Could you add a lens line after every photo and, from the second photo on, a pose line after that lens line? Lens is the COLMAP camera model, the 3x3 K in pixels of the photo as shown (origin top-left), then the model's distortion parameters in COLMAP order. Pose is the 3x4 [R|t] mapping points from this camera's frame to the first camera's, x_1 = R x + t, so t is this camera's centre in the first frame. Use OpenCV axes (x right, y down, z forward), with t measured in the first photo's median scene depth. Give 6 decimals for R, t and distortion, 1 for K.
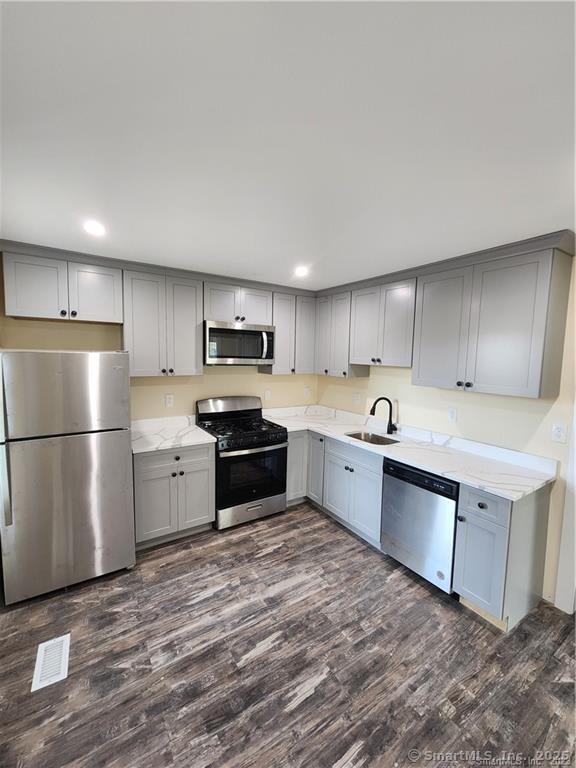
lens RADIAL K [[320.7, 0, 287.5], [0, 320.7, 383.7], [0, 0, 1]] dist [0.001934, -0.002487]
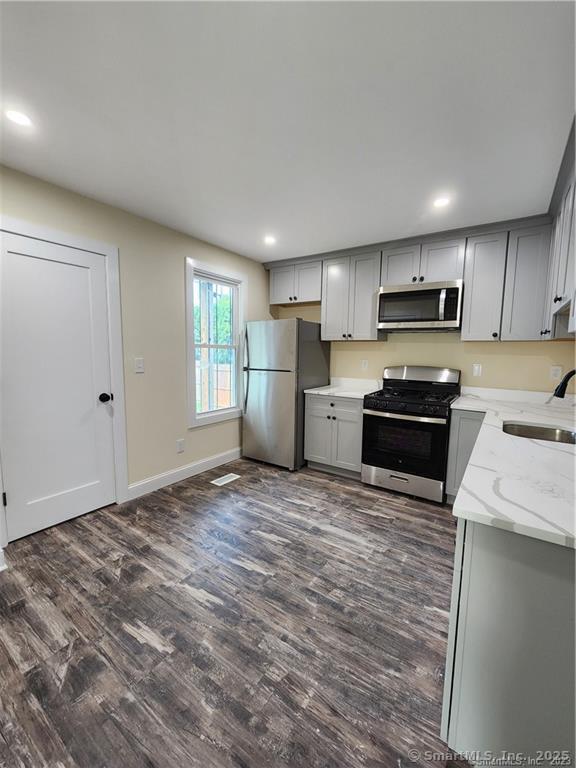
lens RADIAL K [[320.7, 0, 287.5], [0, 320.7, 383.7], [0, 0, 1]] dist [0.001934, -0.002487]
pose [[0.372534, 0.082495, -0.924344, 0.835414], [-0.097474, 0.994010, 0.049428, 0.125848], [0.922885, 0.071686, 0.378344, 0.429397]]
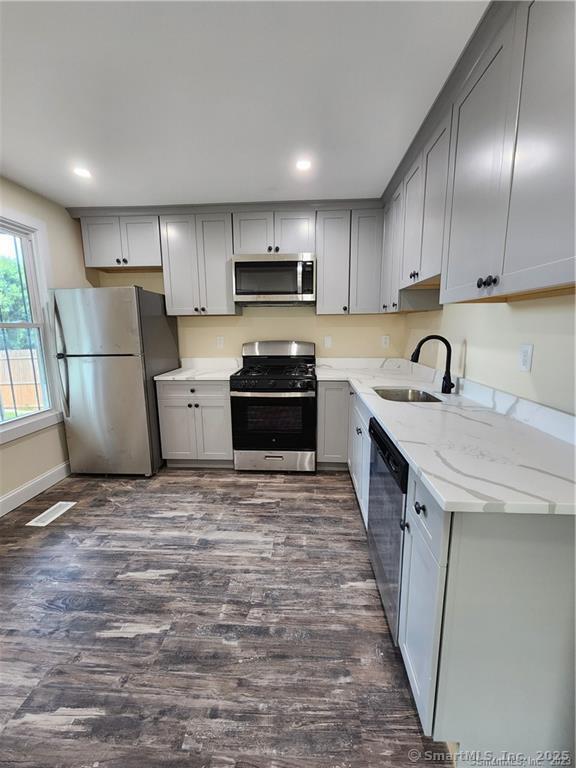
lens RADIAL K [[318.1, 0, 289.7], [0, 318.1, 382.2], [0, 0, 1]] dist [-0.000402, -0.002535]
pose [[0.799288, 0.074951, -0.596256, 0.617157], [-0.032609, 0.996139, 0.081505, 0.127028], [0.600063, -0.045702, 0.798646, 0.413669]]
